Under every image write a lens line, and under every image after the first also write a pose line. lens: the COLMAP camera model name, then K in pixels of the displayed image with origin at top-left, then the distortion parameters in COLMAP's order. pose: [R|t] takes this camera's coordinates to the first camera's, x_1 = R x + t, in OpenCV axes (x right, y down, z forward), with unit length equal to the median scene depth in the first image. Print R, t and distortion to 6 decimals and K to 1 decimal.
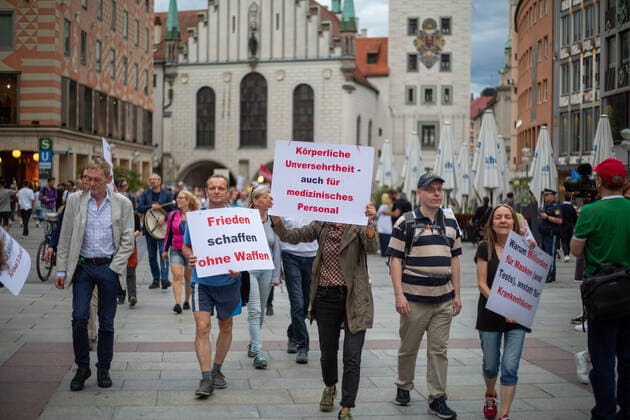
lens RADIAL K [[881.4, 0, 316.8], [0, 881.4, 217.5], [0, 0, 1]] dist [-0.084188, -0.068080]
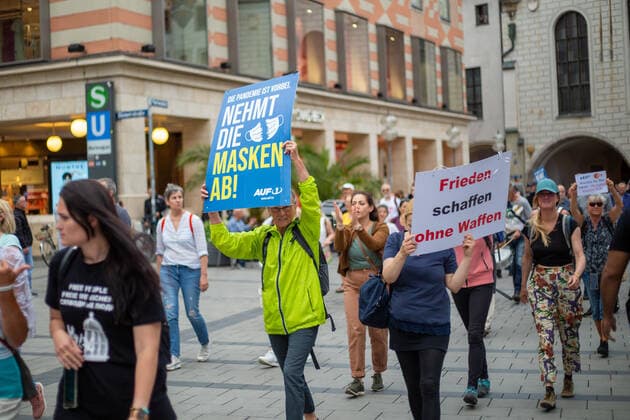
lens RADIAL K [[881.4, 0, 316.8], [0, 881.4, 217.5], [0, 0, 1]] dist [-0.084188, -0.068080]
pose [[0.888664, -0.035640, -0.457172, -0.014309], [0.034850, 0.999341, -0.010164, -0.010303], [0.457233, -0.006899, 0.889320, 0.398740]]
